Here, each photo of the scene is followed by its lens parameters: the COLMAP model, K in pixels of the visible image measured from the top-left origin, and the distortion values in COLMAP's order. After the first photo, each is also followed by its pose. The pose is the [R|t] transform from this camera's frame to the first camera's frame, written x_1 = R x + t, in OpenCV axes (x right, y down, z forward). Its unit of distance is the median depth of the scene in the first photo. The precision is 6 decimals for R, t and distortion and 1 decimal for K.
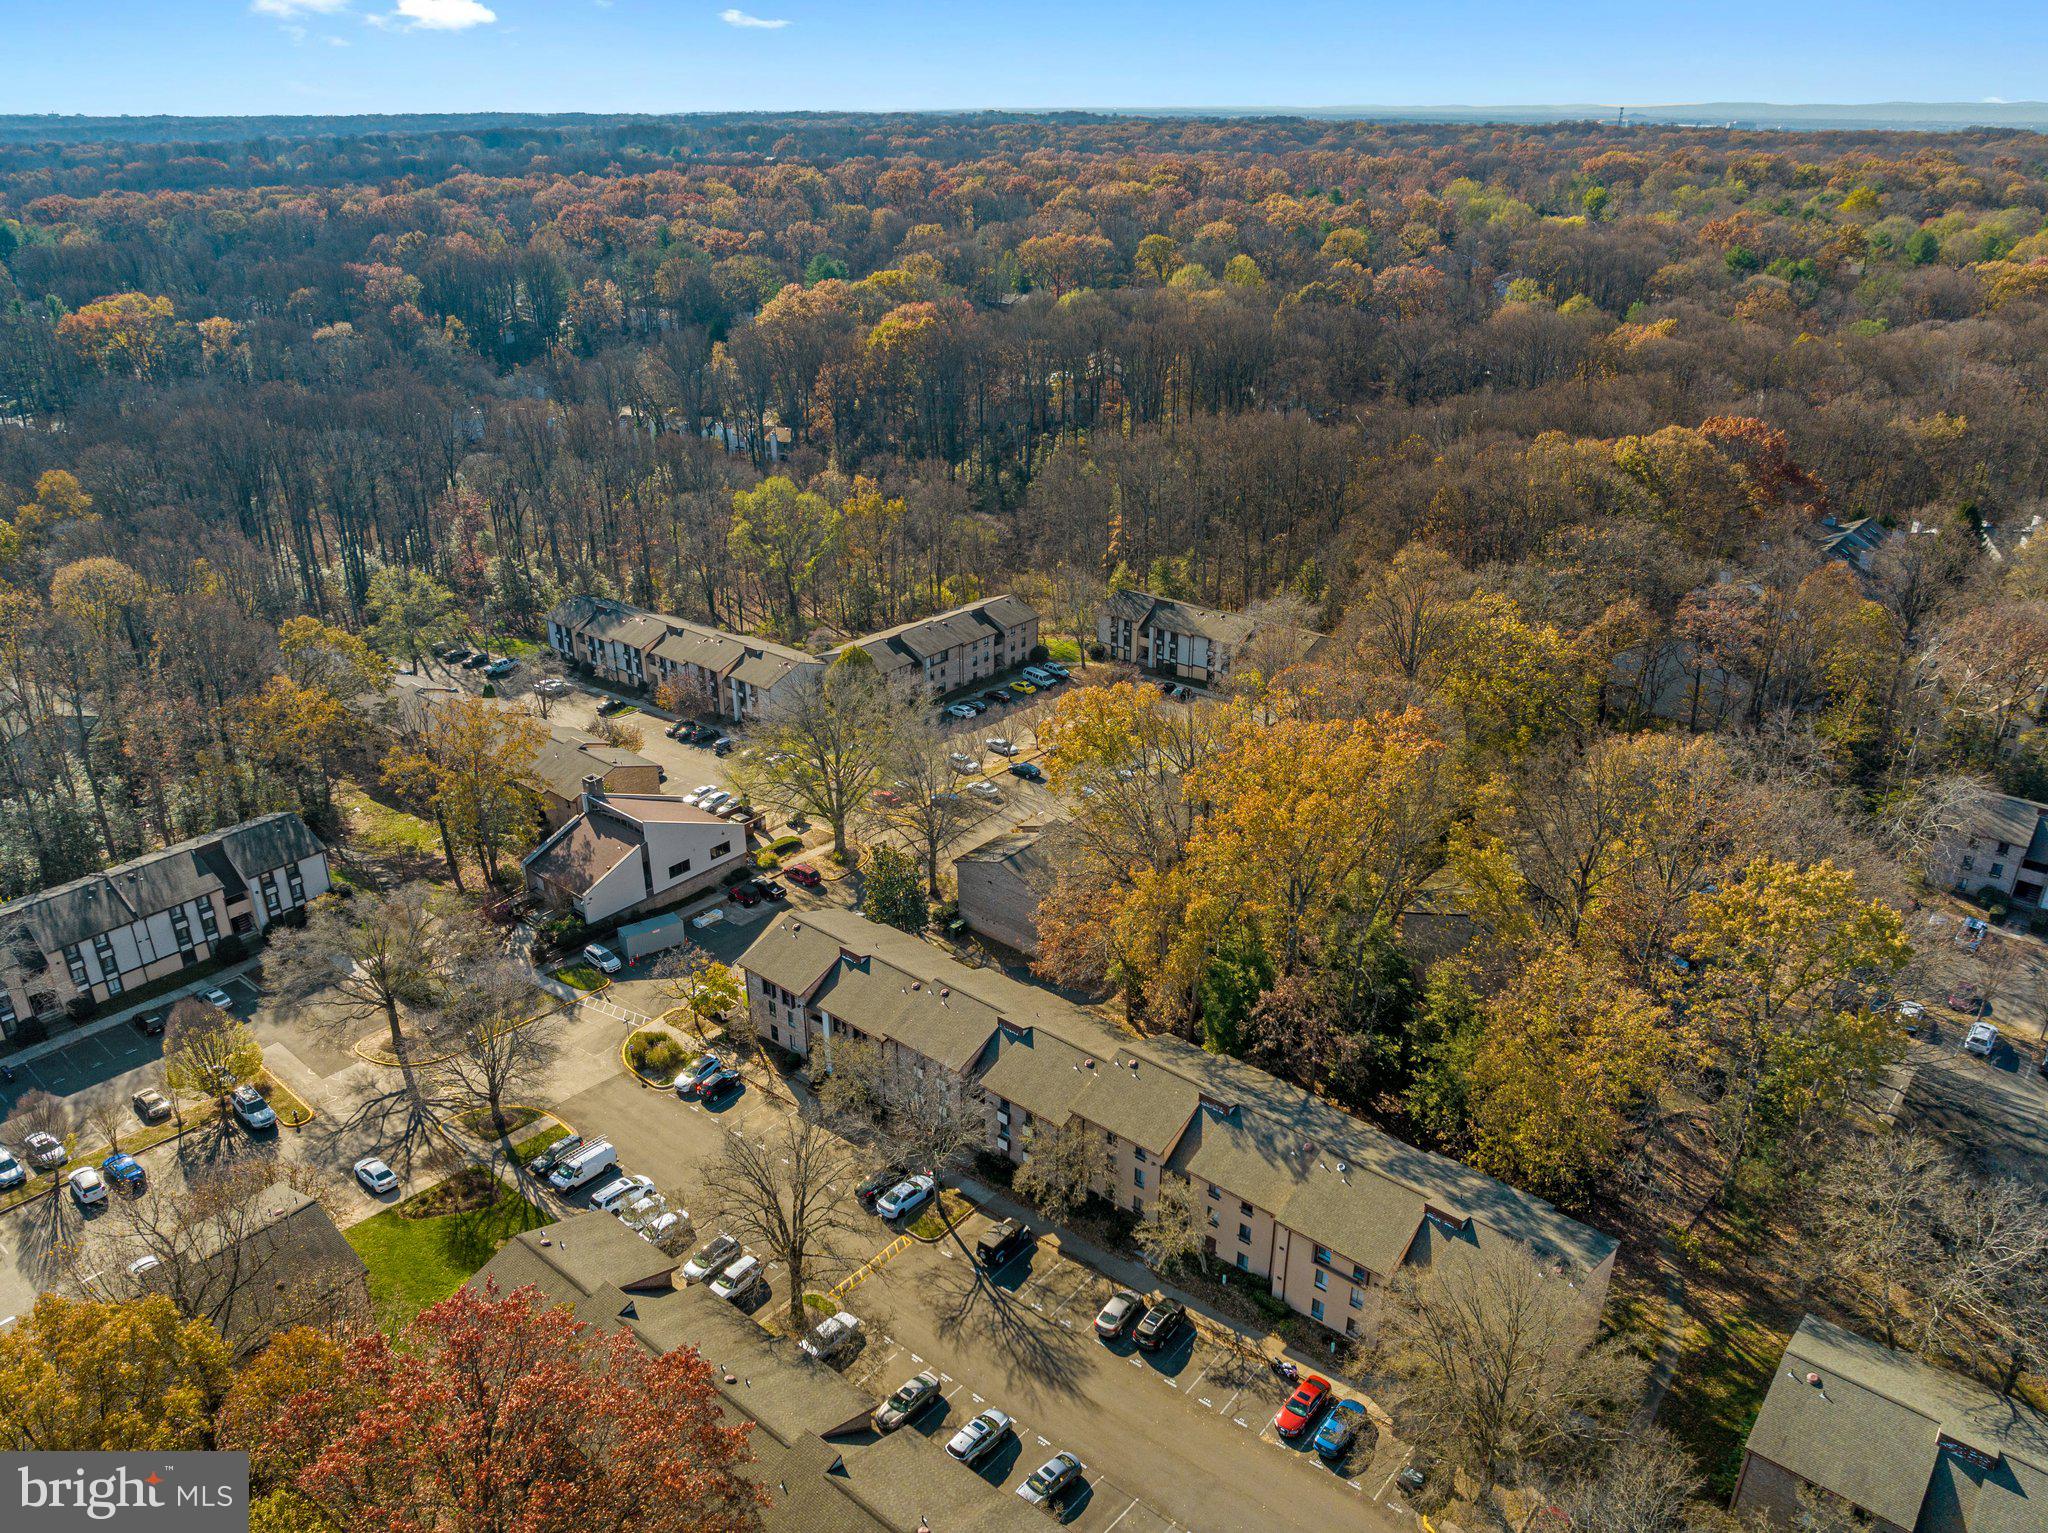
lens RADIAL K [[1415.7, 0, 1027.0], [0, 1415.7, 778.1], [0, 0, 1]] dist [-0.021161, -0.000762]
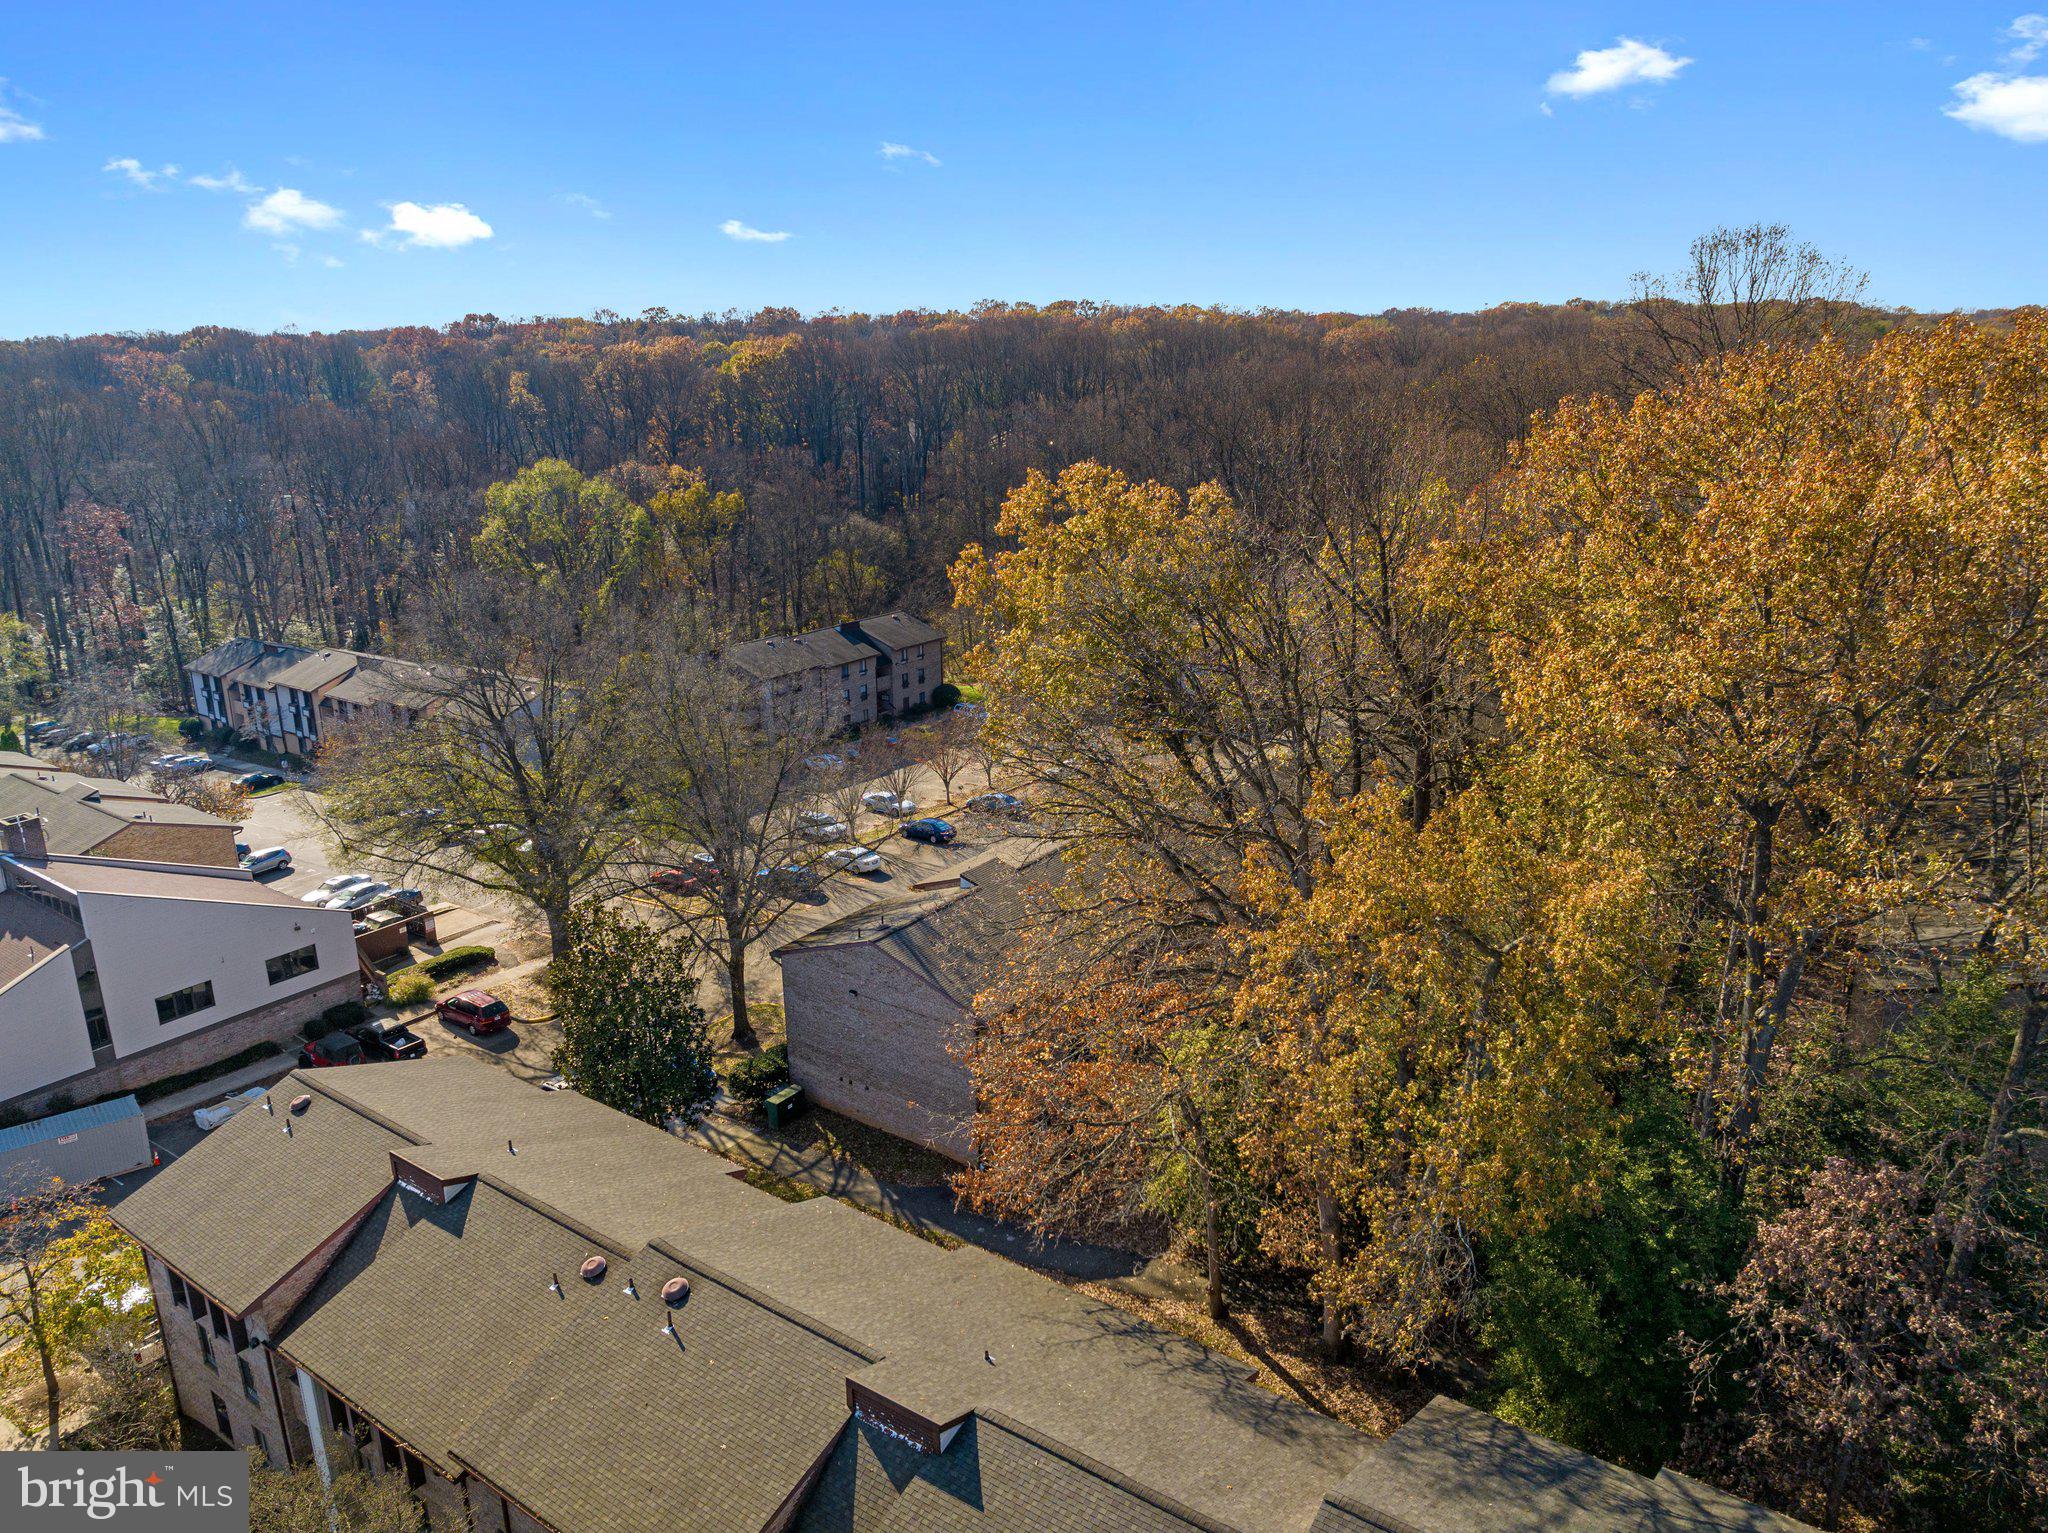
lens RADIAL K [[1415.7, 0, 1015.0], [0, 1415.7, 747.0], [0, 0, 1]] dist [-0.021161, -0.000762]
pose [[0.997640, -0.030170, 0.061675, -0.000738], [0.040037, 0.985377, -0.165616, 0.067372], [-0.055777, 0.167694, 0.984260, 0.508947]]
